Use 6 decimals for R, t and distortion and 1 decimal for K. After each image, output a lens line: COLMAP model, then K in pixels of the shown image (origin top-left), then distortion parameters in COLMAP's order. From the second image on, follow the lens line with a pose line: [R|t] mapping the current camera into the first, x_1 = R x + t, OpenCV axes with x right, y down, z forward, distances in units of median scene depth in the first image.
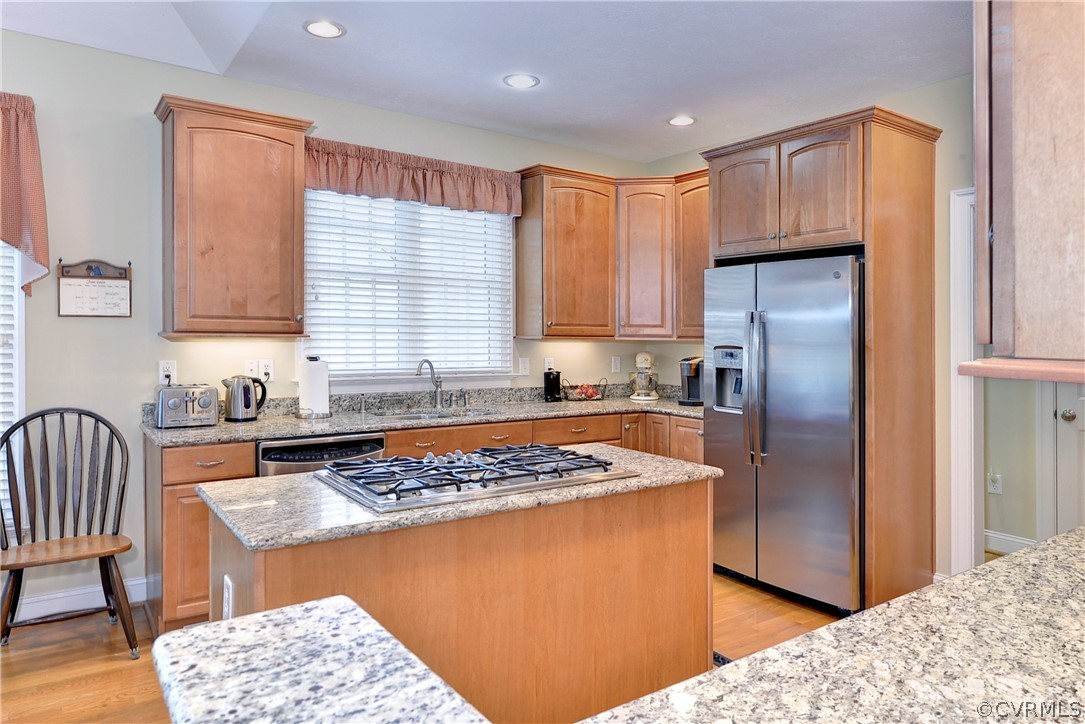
lens RADIAL K [[686.2, 0, 545.4], [0, 686.2, 339.9], [0, 0, 1]] dist [-0.001672, 0.001177]
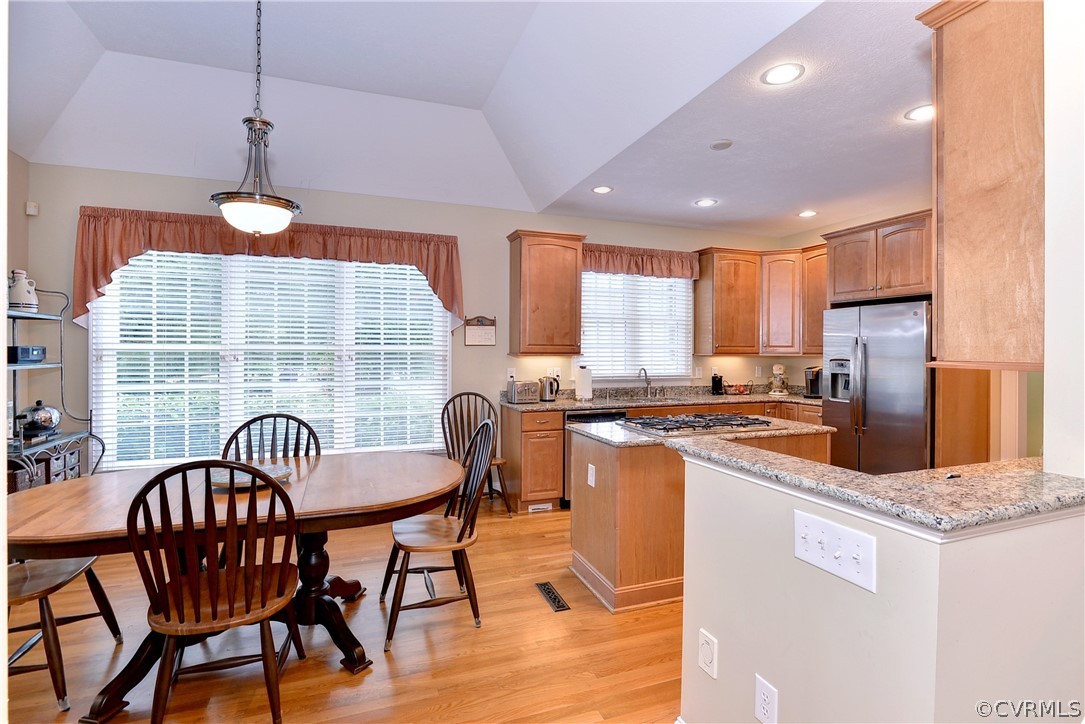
lens RADIAL K [[507.4, 0, 556.7], [0, 507.4, 371.4], [0, 0, 1]] dist [-0.020165, 0.001298]
pose [[0.969242, 0.000582, -0.246107, -0.080404], [0.006569, 0.999580, 0.028238, 0.000175], [0.246020, -0.028986, 0.968831, -0.288530]]
